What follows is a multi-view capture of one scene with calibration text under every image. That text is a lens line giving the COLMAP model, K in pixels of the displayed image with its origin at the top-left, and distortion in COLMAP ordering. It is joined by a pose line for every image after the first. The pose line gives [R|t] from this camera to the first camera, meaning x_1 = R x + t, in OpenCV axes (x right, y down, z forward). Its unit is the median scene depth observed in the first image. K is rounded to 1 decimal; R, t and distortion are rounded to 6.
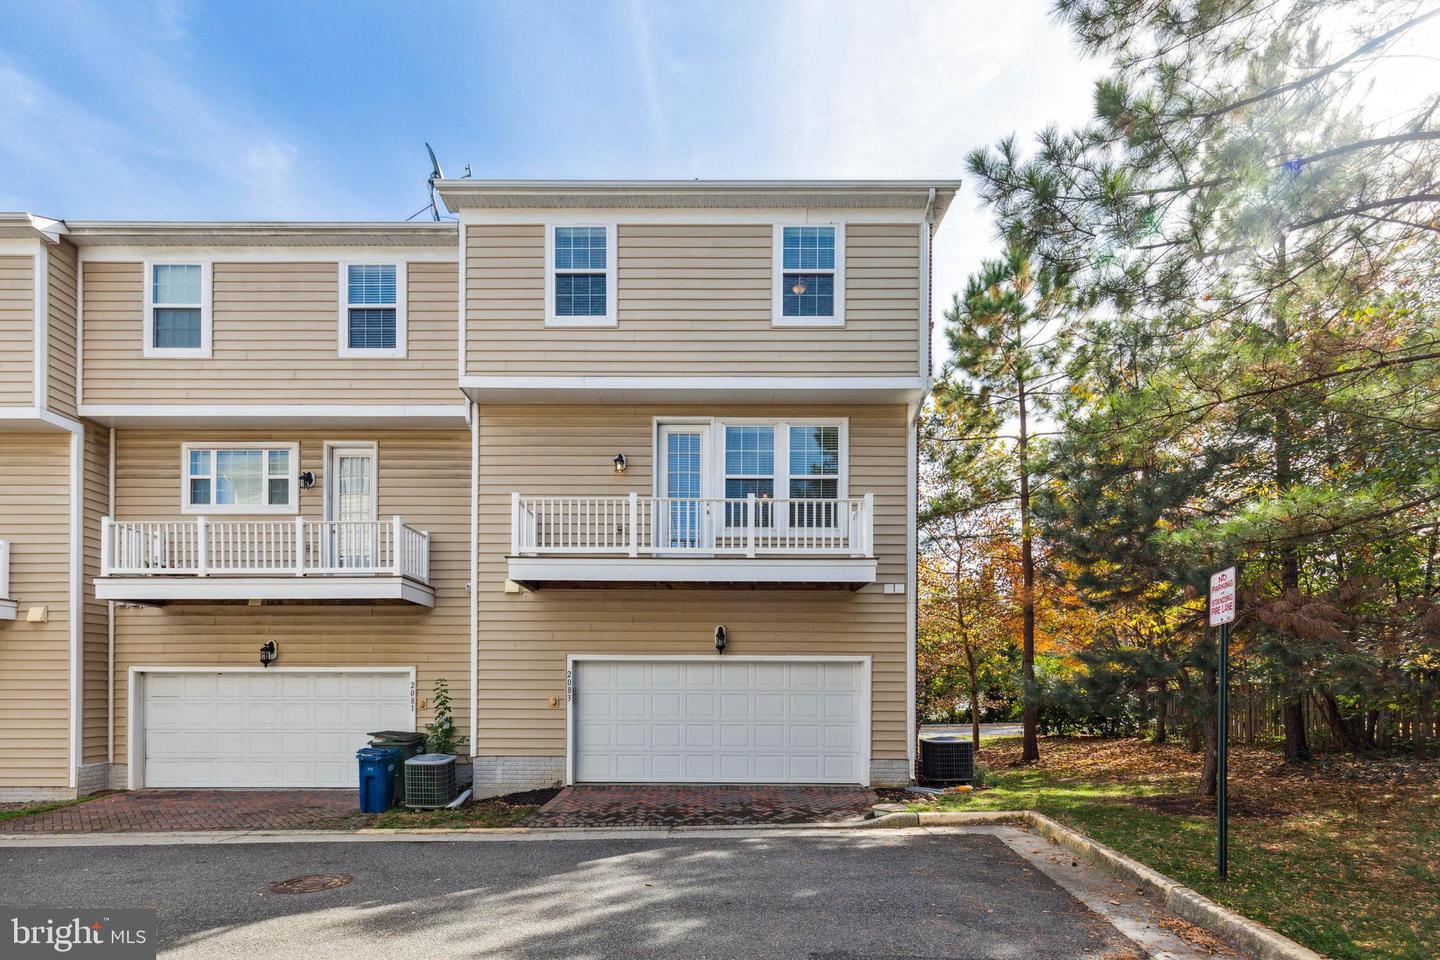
lens RADIAL K [[632.0, 0, 722.8], [0, 632.0, 560.8], [0, 0, 1]] dist [0.003023, -0.000364]
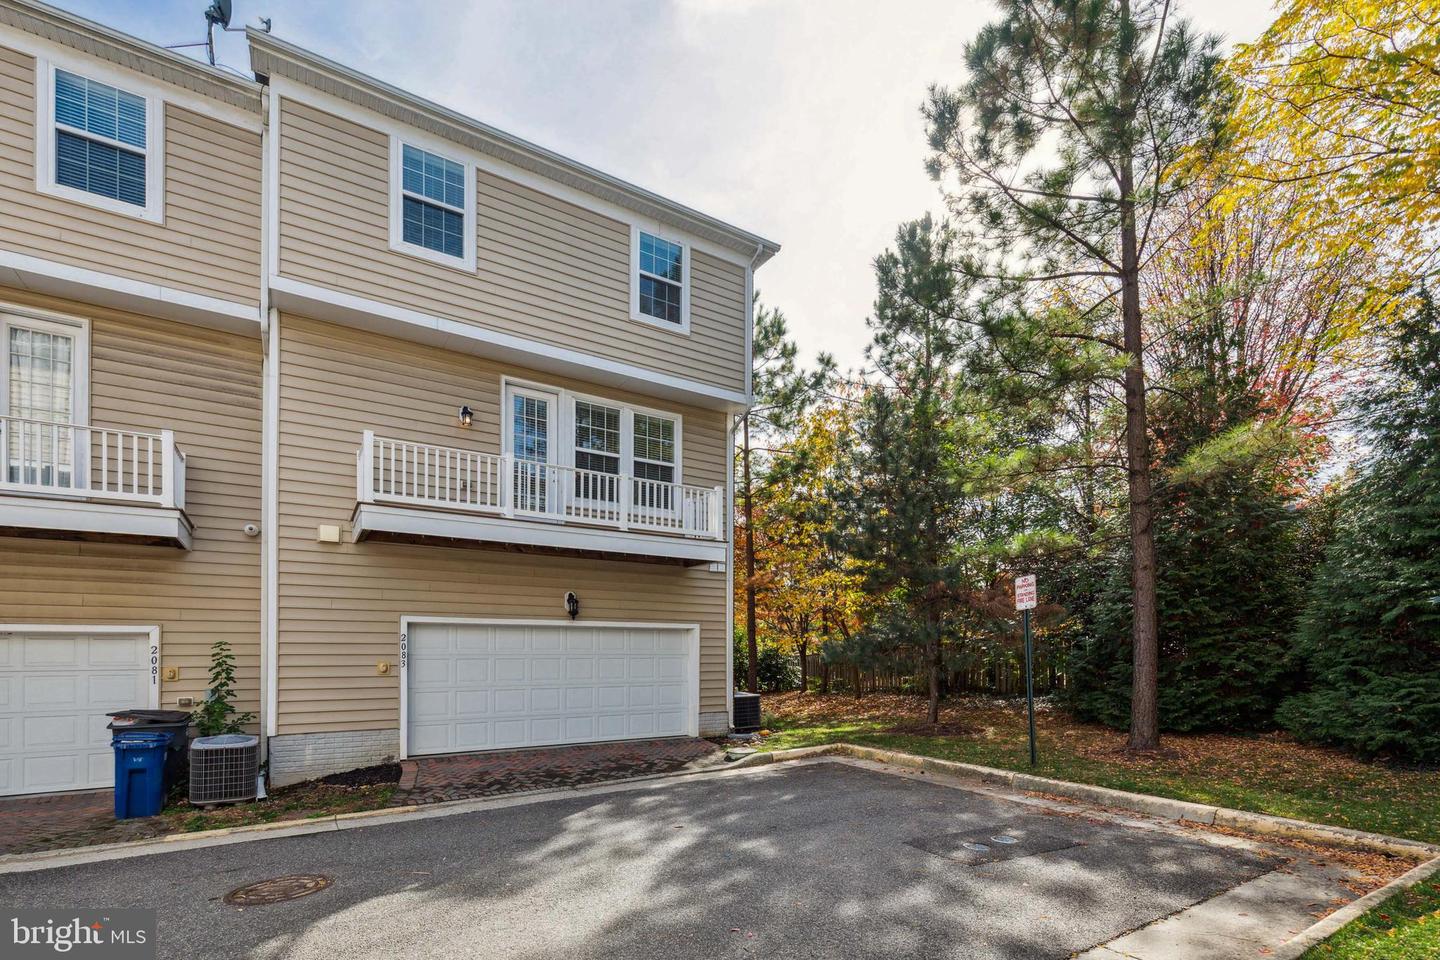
lens RADIAL K [[603.4, 0, 707.6], [0, 603.4, 524.0], [0, 0, 1]] dist [0.000508, -0.000143]
pose [[0.862154, 0.103141, 0.496037, -0.301896], [-0.095562, 0.994591, -0.040710, 0.010297], [-0.497553, -0.012304, 0.867347, 0.030189]]
